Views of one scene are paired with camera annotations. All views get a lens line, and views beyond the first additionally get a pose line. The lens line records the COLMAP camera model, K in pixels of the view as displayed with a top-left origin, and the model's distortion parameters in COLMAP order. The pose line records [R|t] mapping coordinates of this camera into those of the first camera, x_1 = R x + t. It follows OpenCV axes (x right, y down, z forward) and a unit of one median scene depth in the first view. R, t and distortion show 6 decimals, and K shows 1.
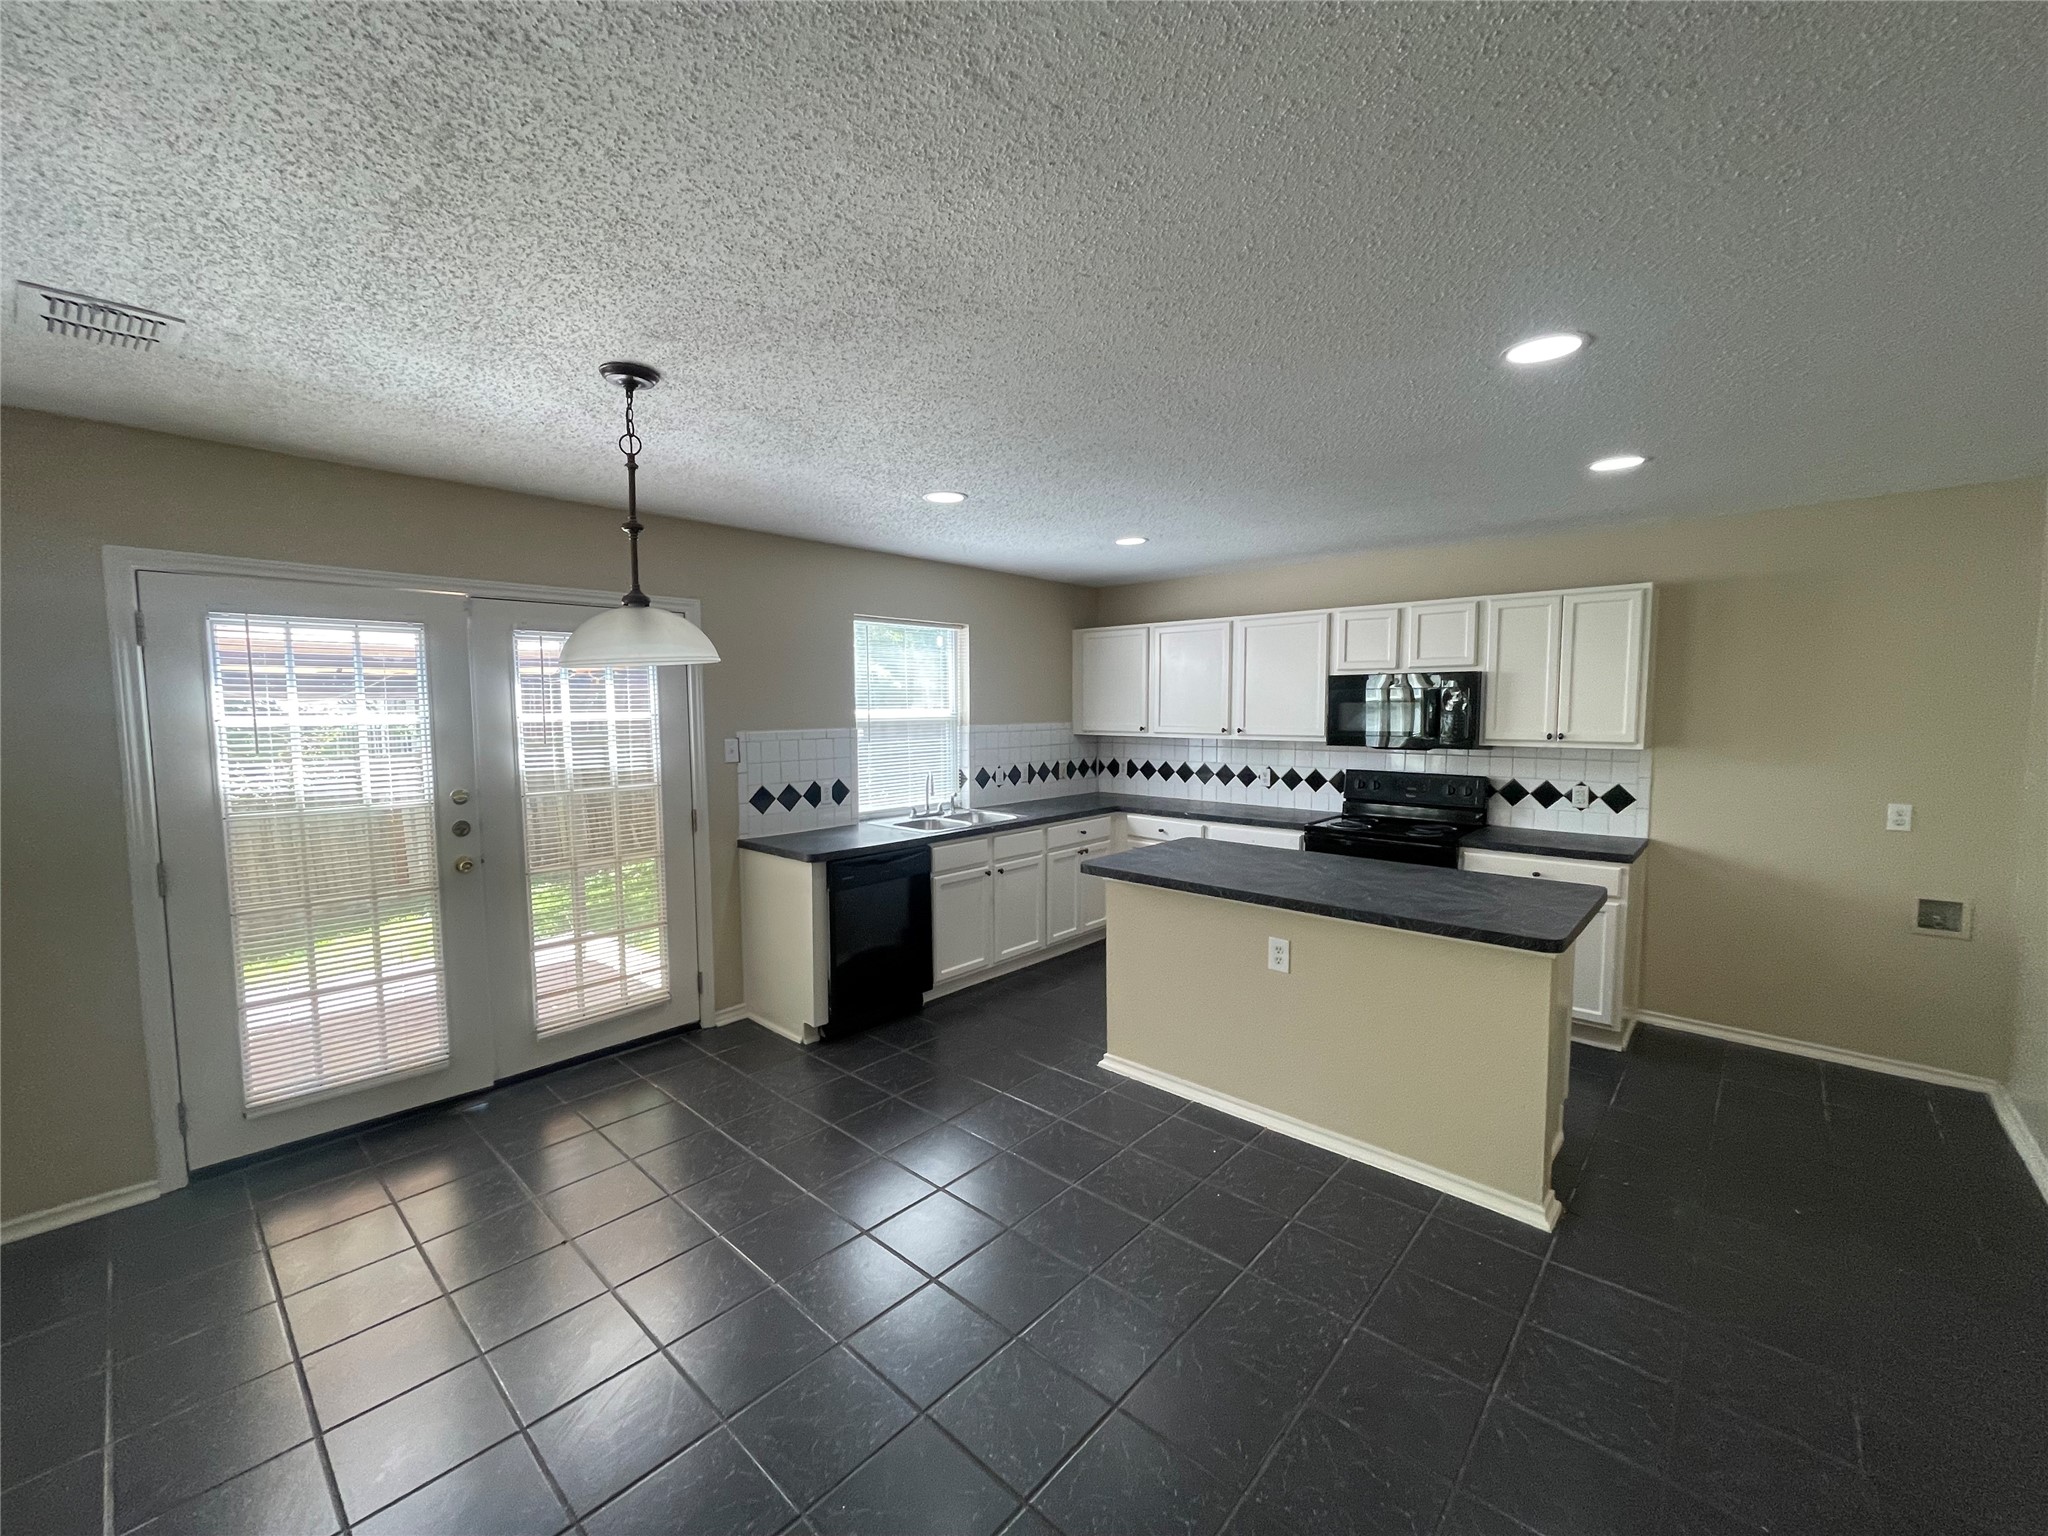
lens RADIAL K [[829.2, 0, 1014.8], [0, 829.2, 769.9], [0, 0, 1]] dist [0.001057, -0.003277]
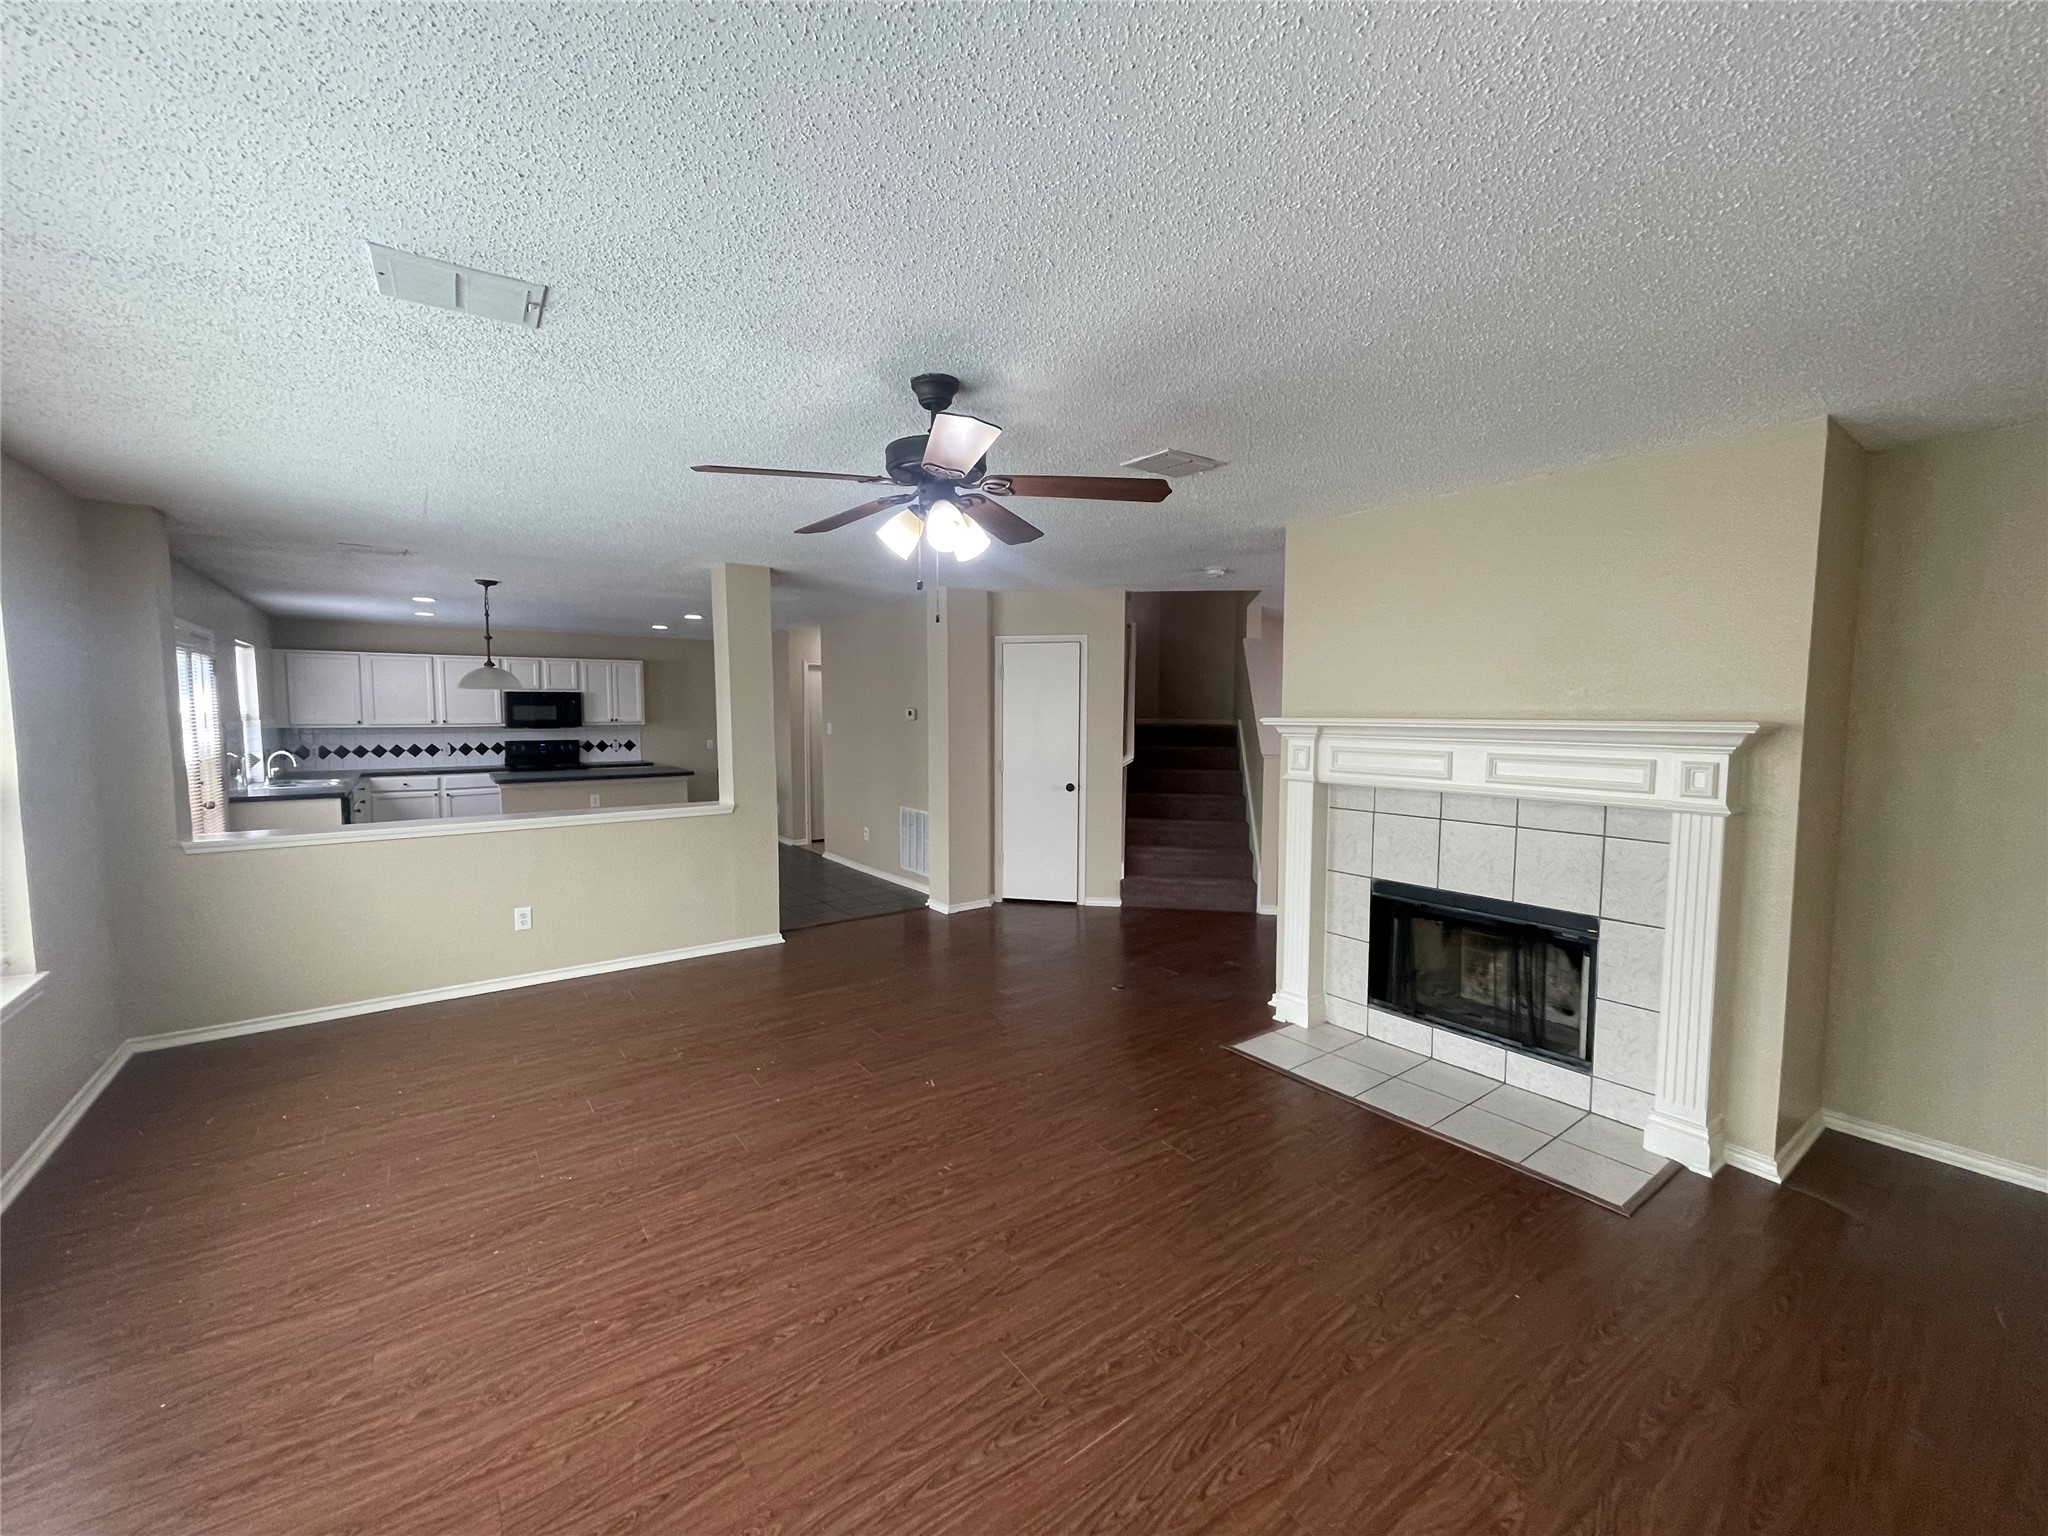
lens RADIAL K [[829.2, 0, 1014.8], [0, 829.2, 769.9], [0, 0, 1]] dist [0.001057, -0.003277]
pose [[0.204460, -0.073481, 0.976113, -1.248675], [0.072065, 0.995602, 0.059854, 0.036486], [-0.976219, 0.058106, 0.208856, -0.541928]]
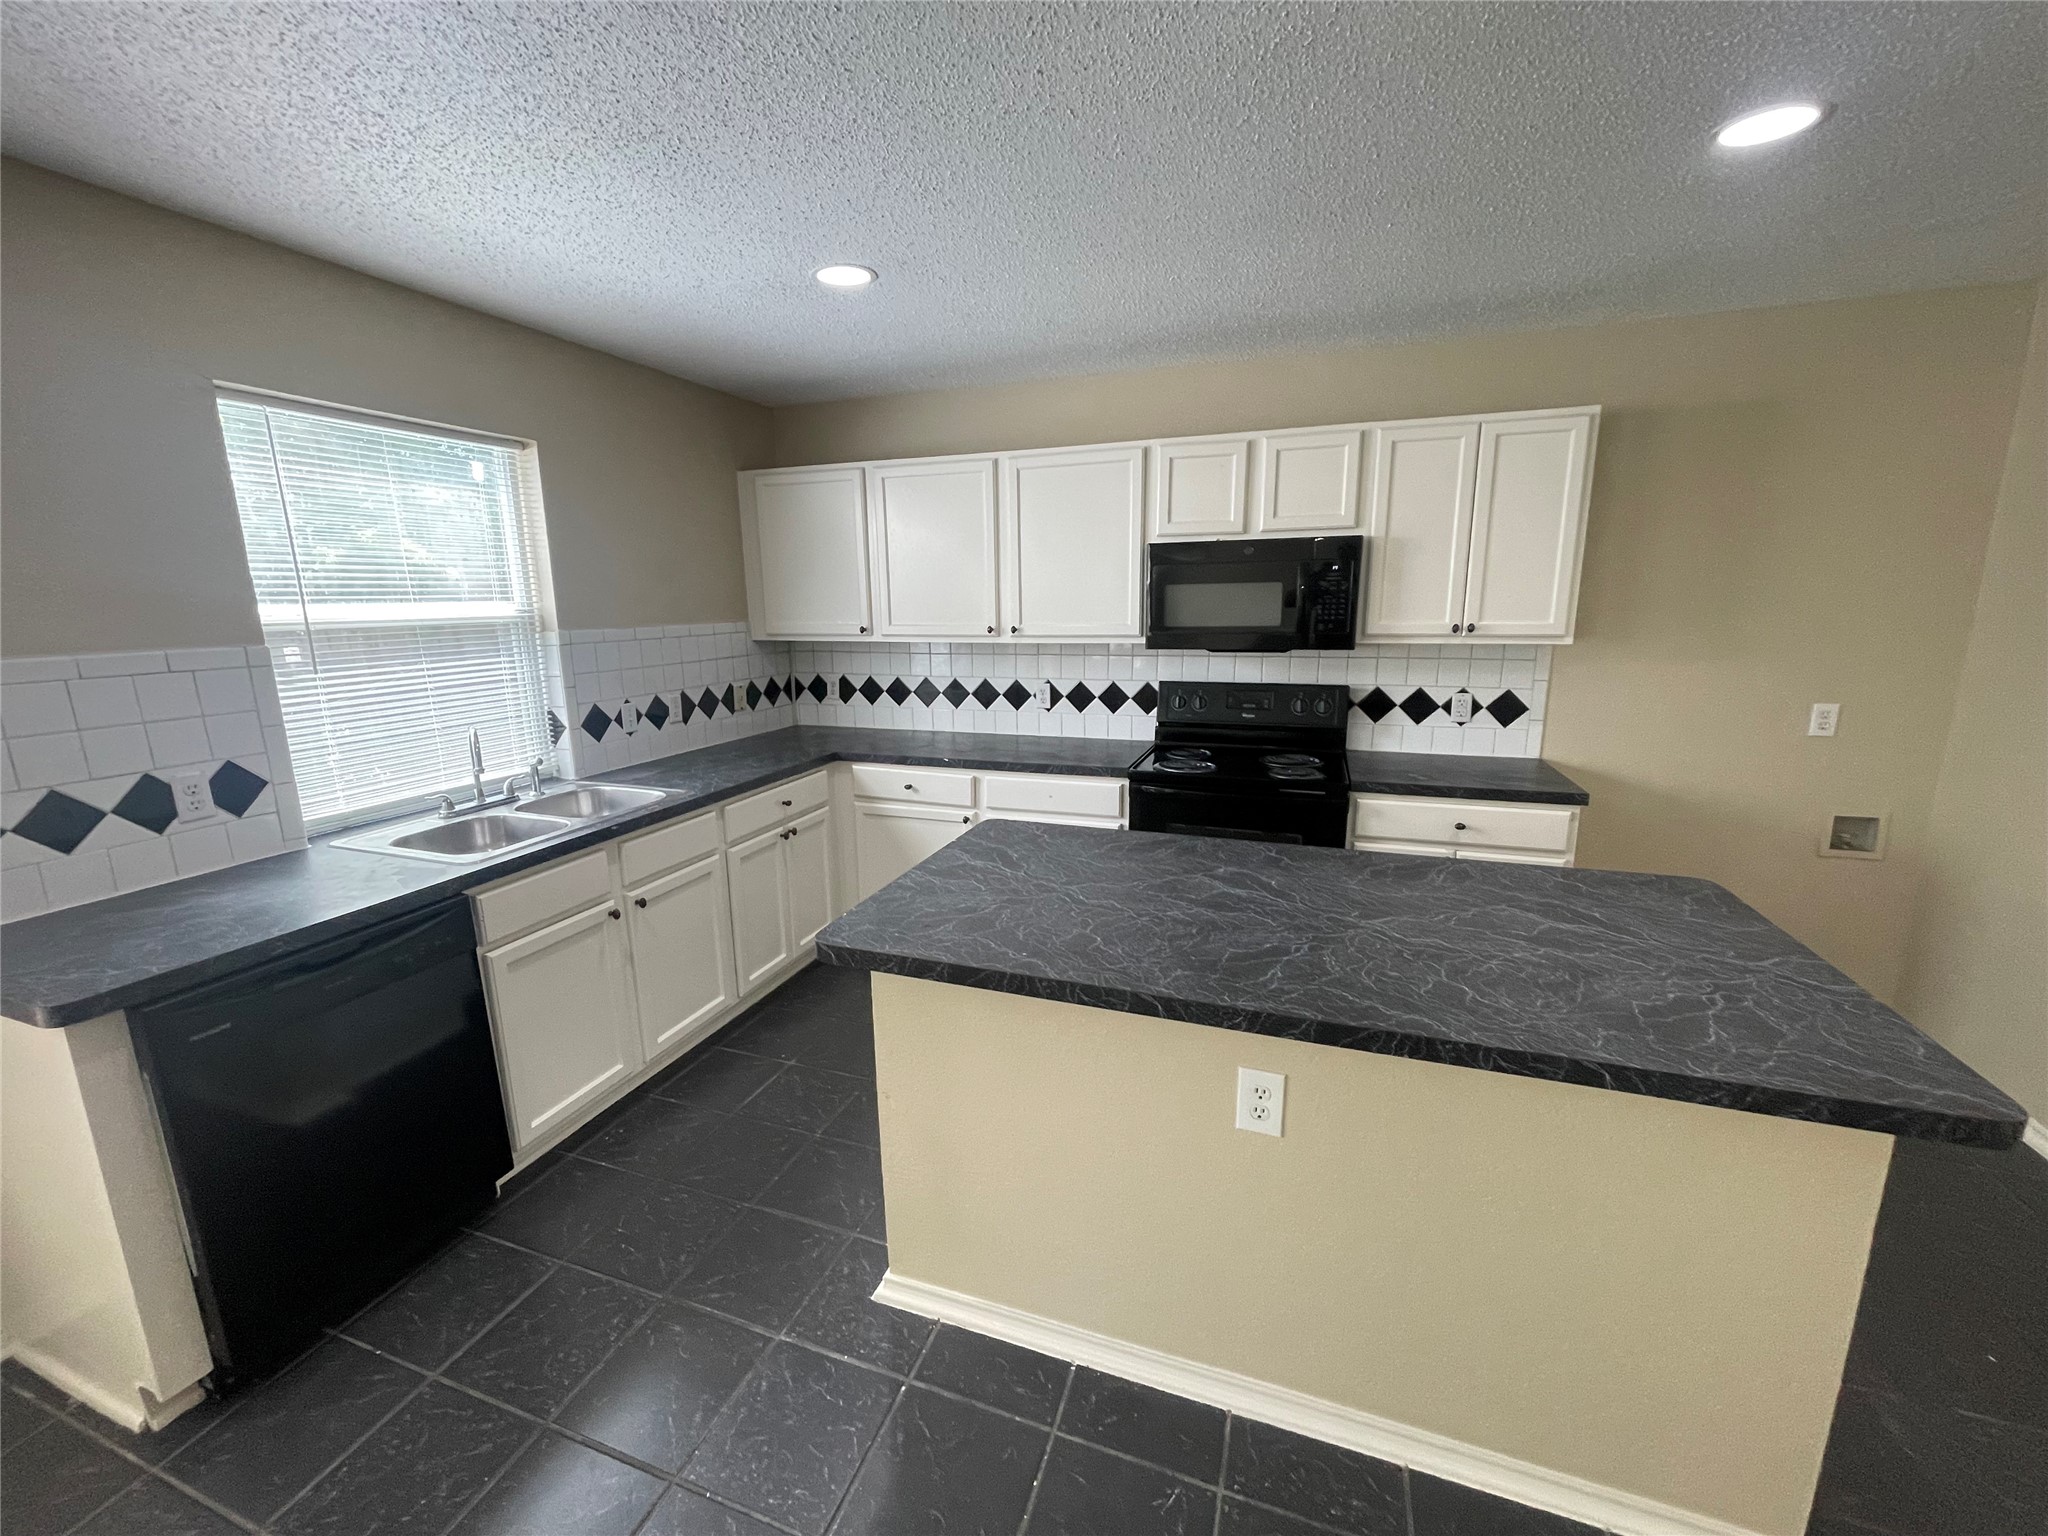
lens RADIAL K [[829.2, 0, 1014.8], [0, 829.2, 769.9], [0, 0, 1]] dist [0.001057, -0.003277]
pose [[0.925103, -0.086271, 0.369786, 0.015259], [0.040258, 0.990643, 0.130404, -0.023584], [-0.377576, -0.105750, 0.919920, 0.395729]]
